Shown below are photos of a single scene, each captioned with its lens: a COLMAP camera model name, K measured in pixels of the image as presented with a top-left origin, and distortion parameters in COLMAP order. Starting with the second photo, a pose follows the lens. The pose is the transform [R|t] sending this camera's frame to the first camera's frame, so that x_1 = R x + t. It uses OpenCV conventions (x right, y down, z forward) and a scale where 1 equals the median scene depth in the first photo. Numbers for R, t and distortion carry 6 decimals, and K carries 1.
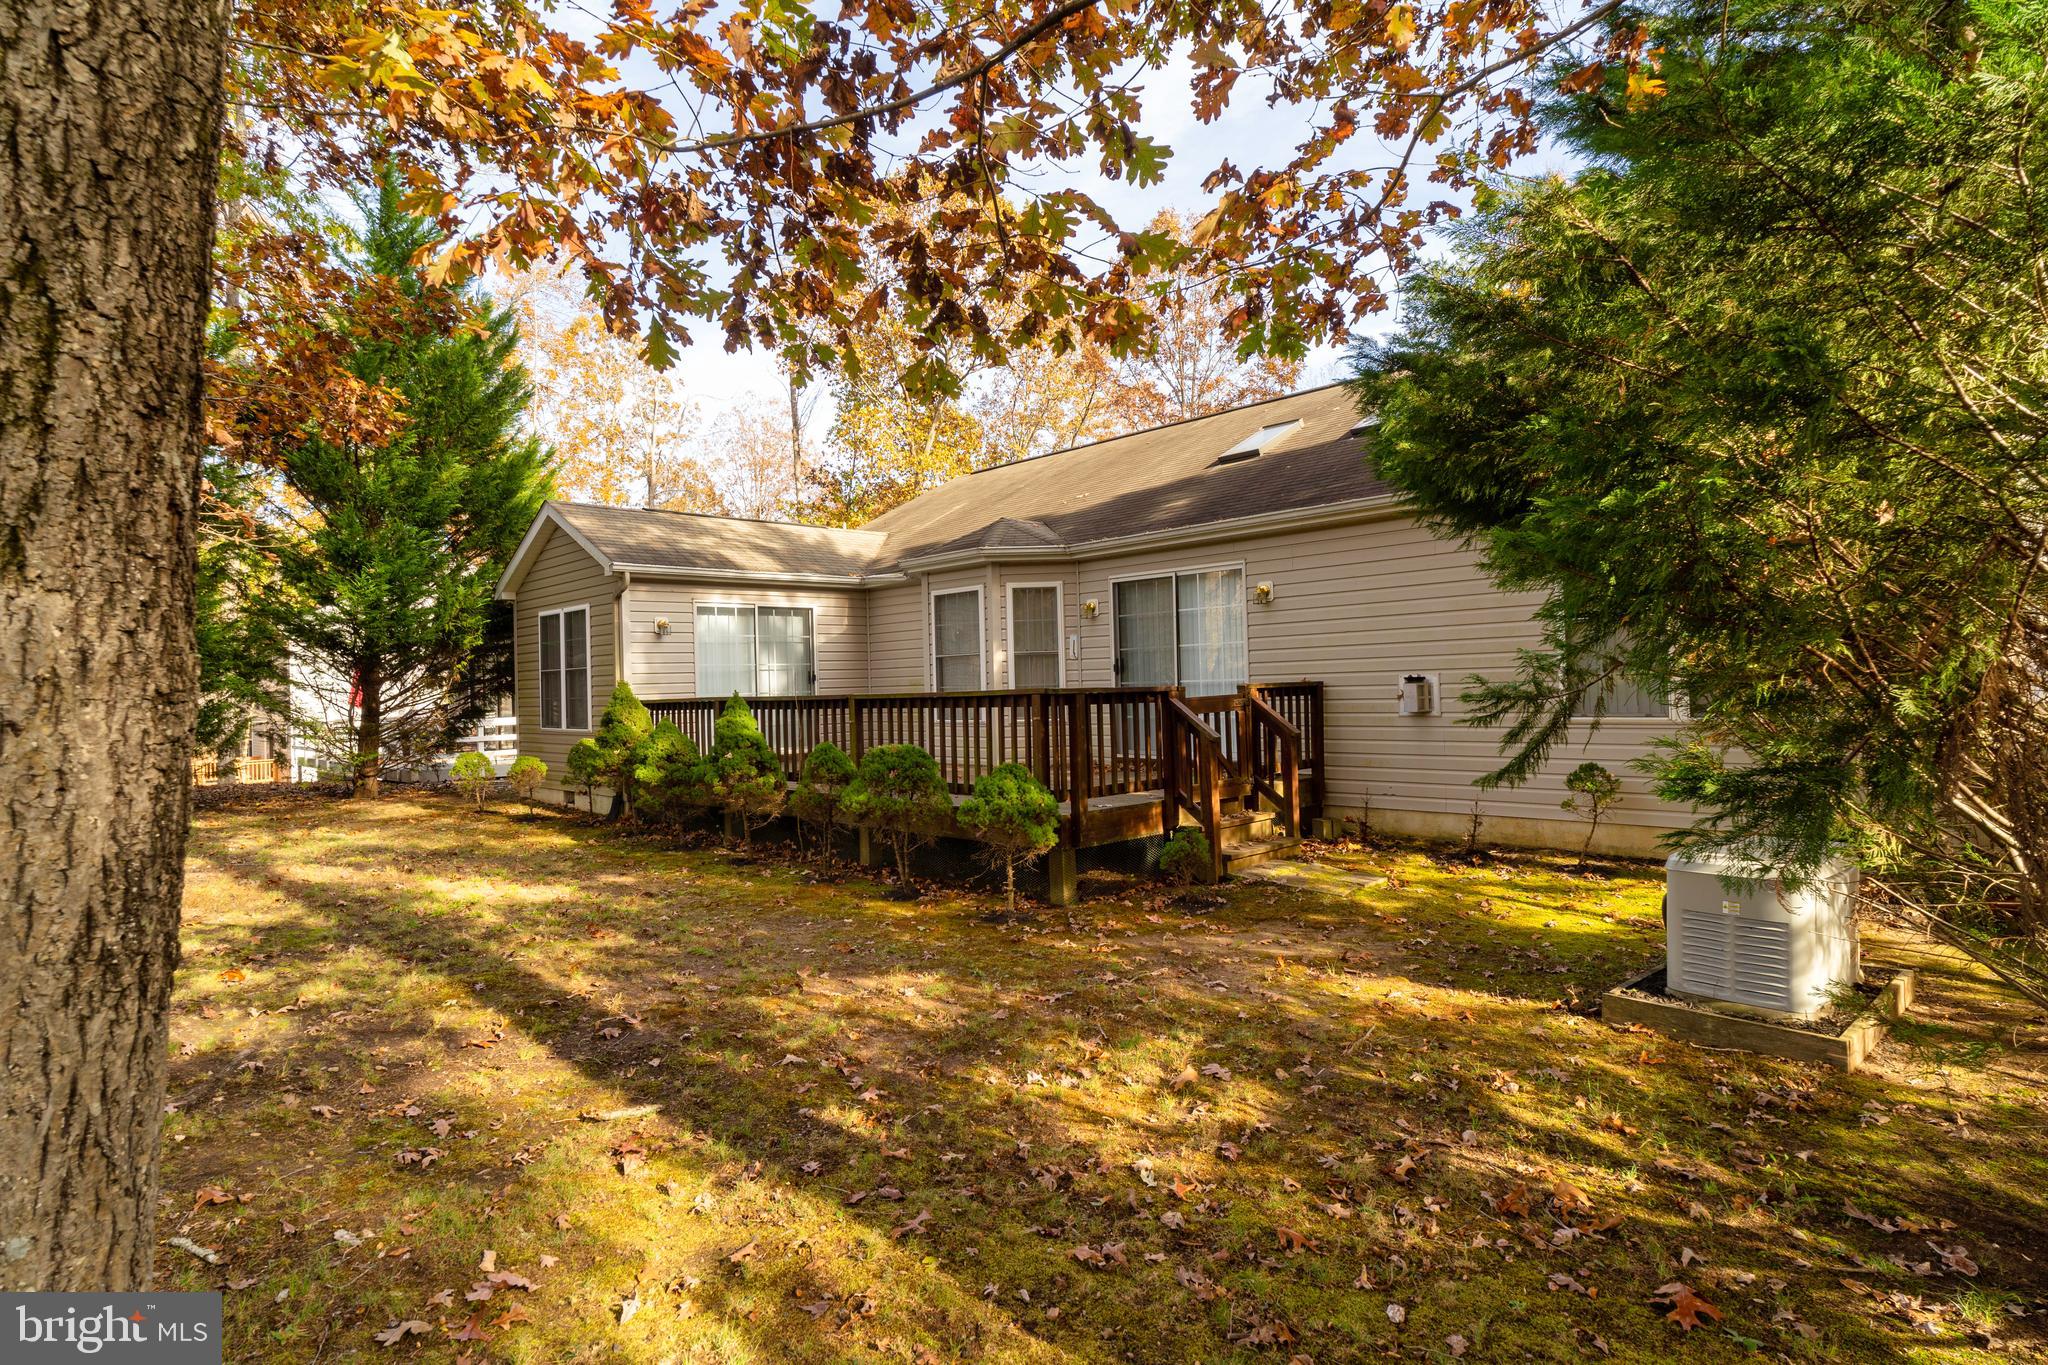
lens RADIAL K [[1016.7, 0, 1151.9], [0, 1016.7, 673.8], [0, 0, 1]] dist [-0.002174, -0.000116]
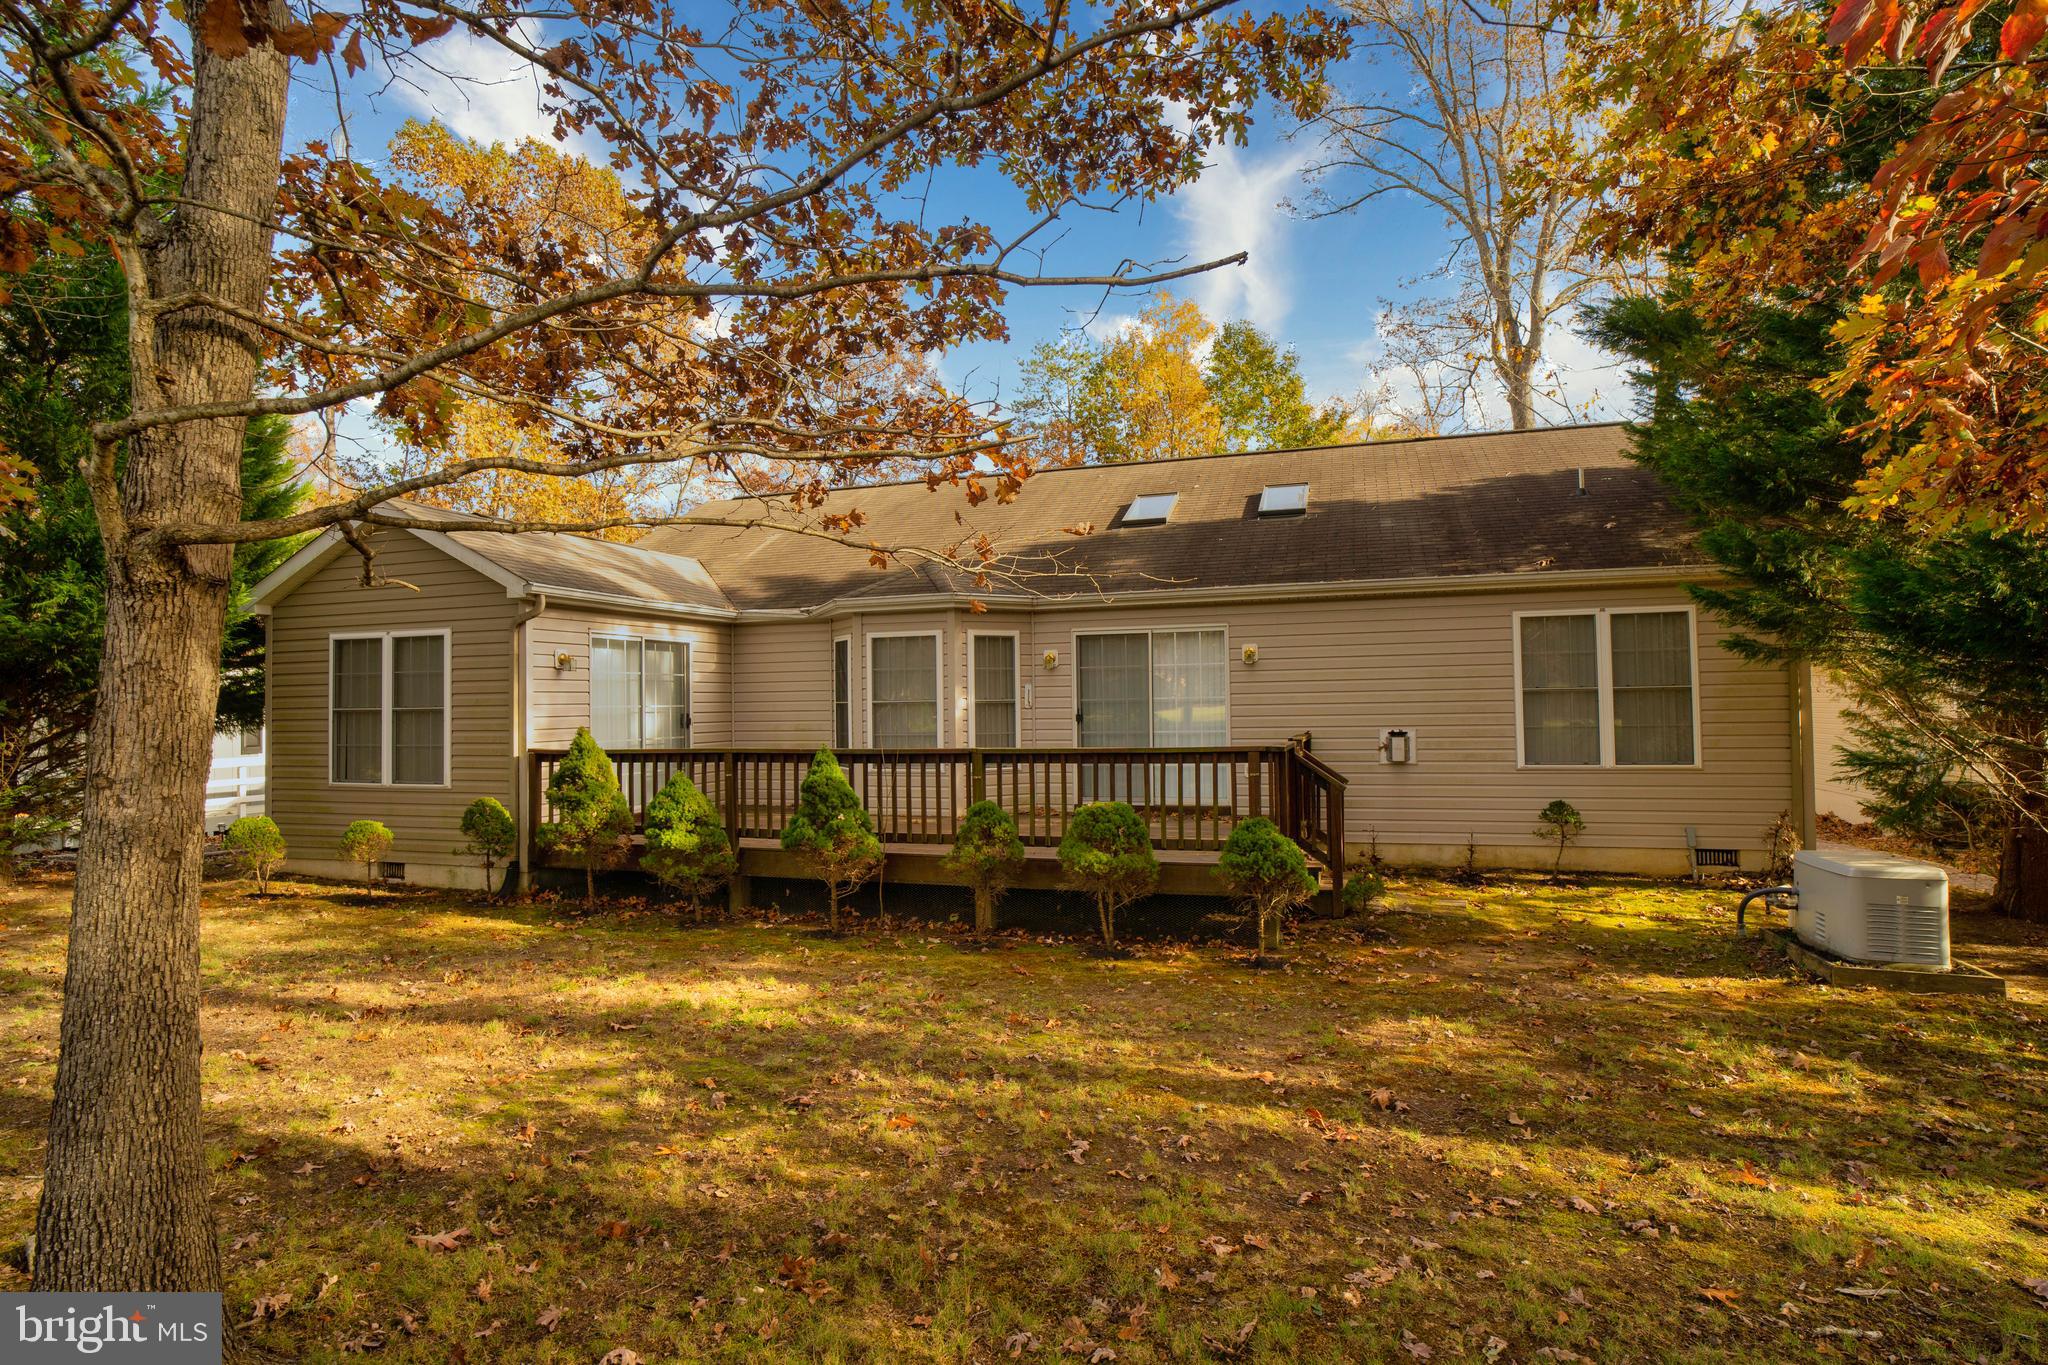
lens RADIAL K [[1000.1, 0, 1024.0], [0, 1000.1, 682.5], [0, 0, 1]] dist [-0.021486, 0.000343]
pose [[0.899650, 0.023964, 0.435953, -0.517682], [-0.015601, 0.999619, -0.022753, -0.016921], [-0.436333, 0.013668, 0.899682, 0.103673]]
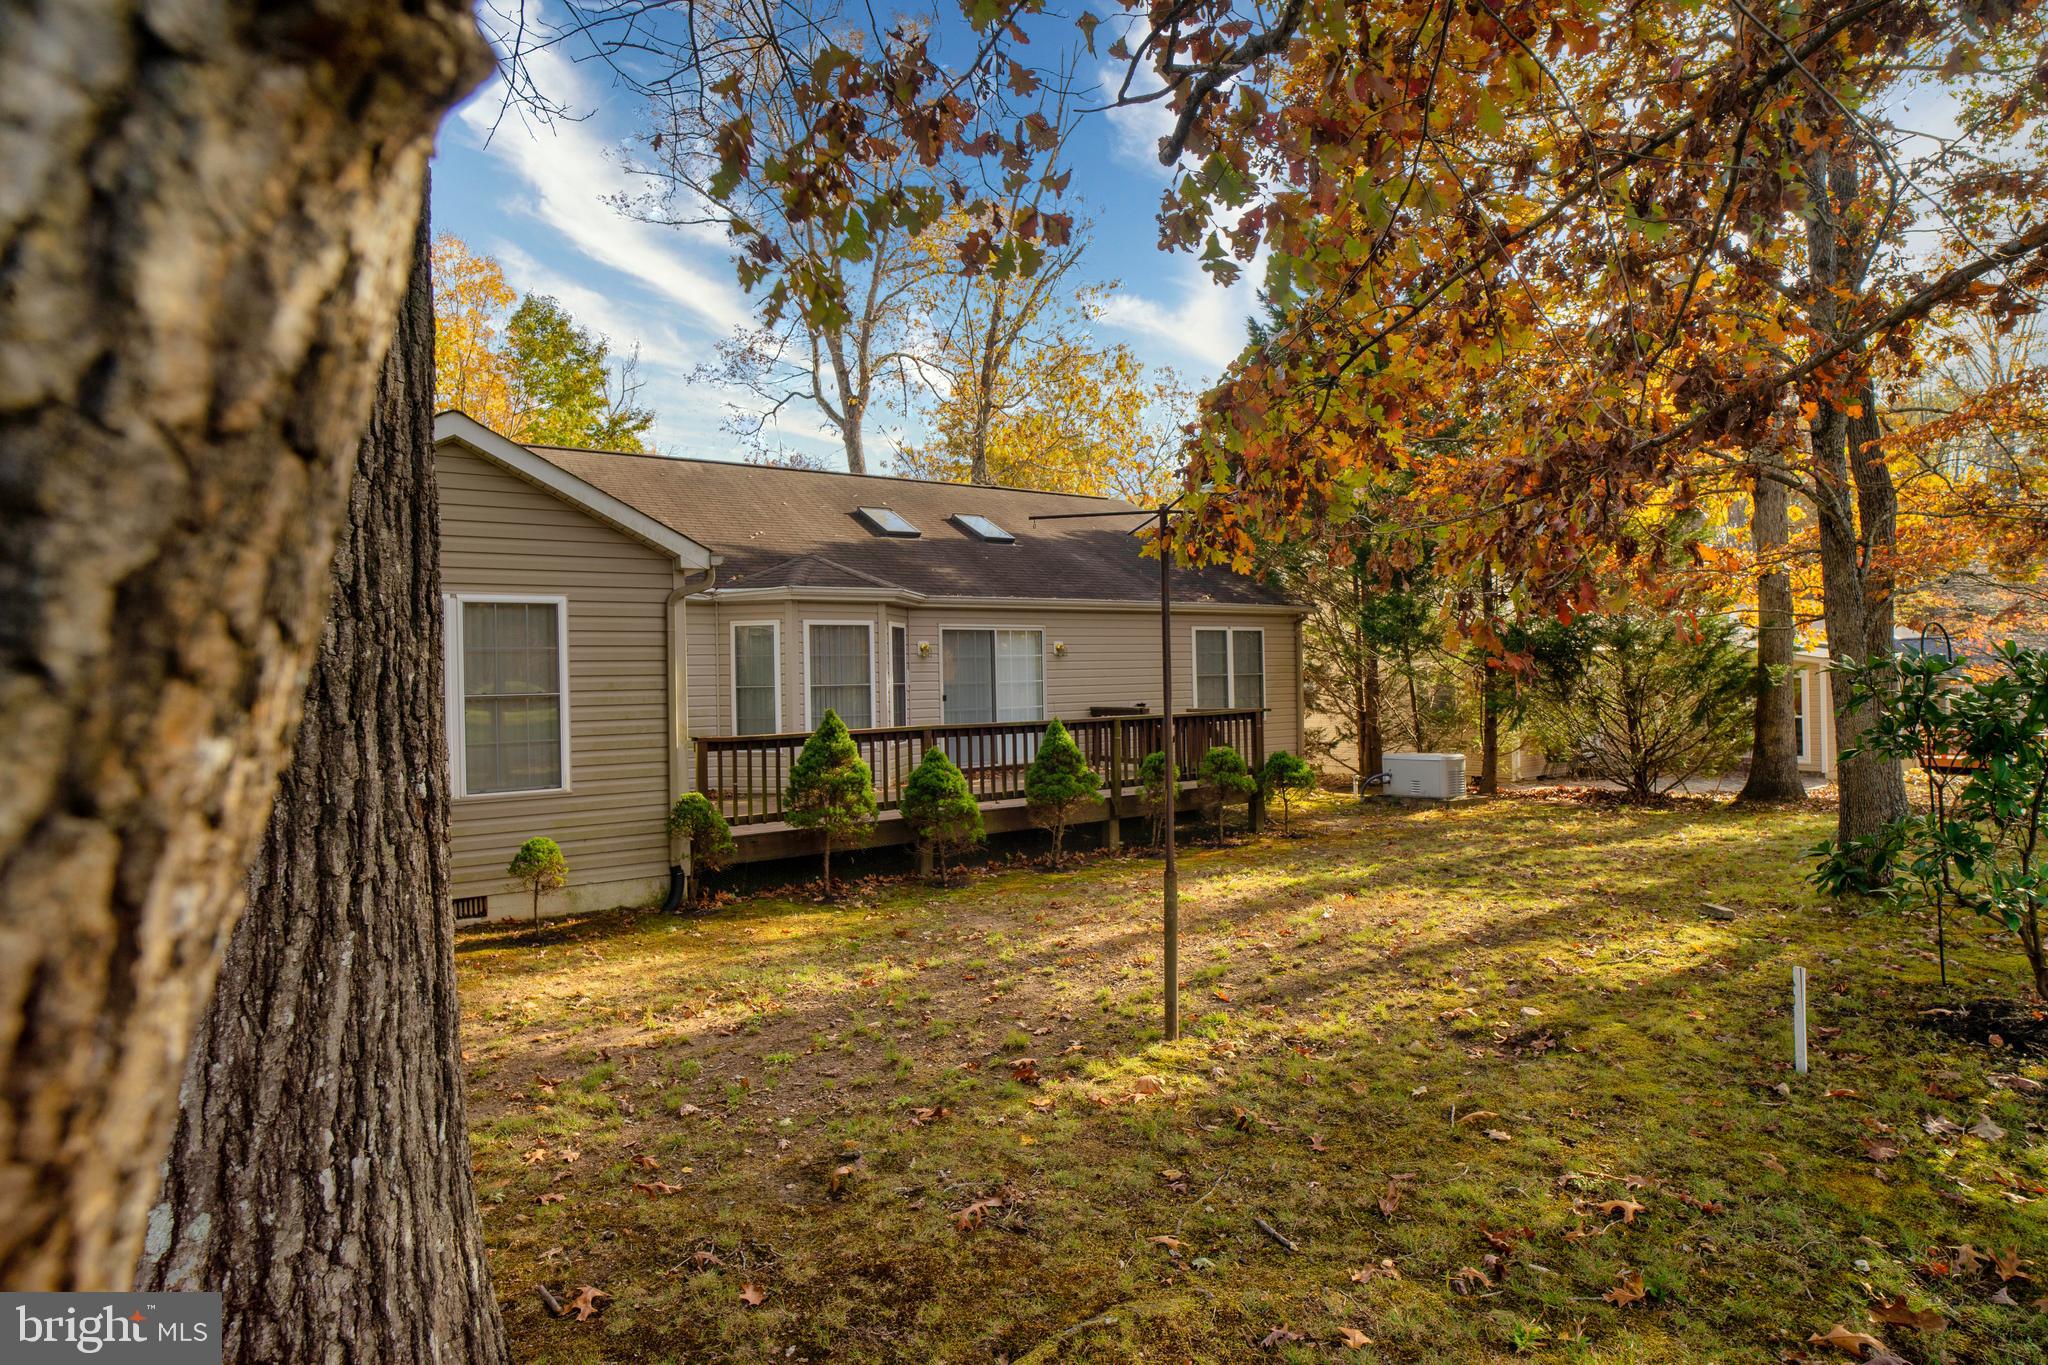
lens RADIAL K [[1000.1, 0, 1024.0], [0, 1000.1, 682.5], [0, 0, 1]] dist [-0.021486, 0.000343]
pose [[0.266665, 0.020168, 0.963578, -1.135808], [0.011592, 0.999642, -0.024131, 0.003940], [-0.963719, 0.017605, 0.266336, 0.573608]]
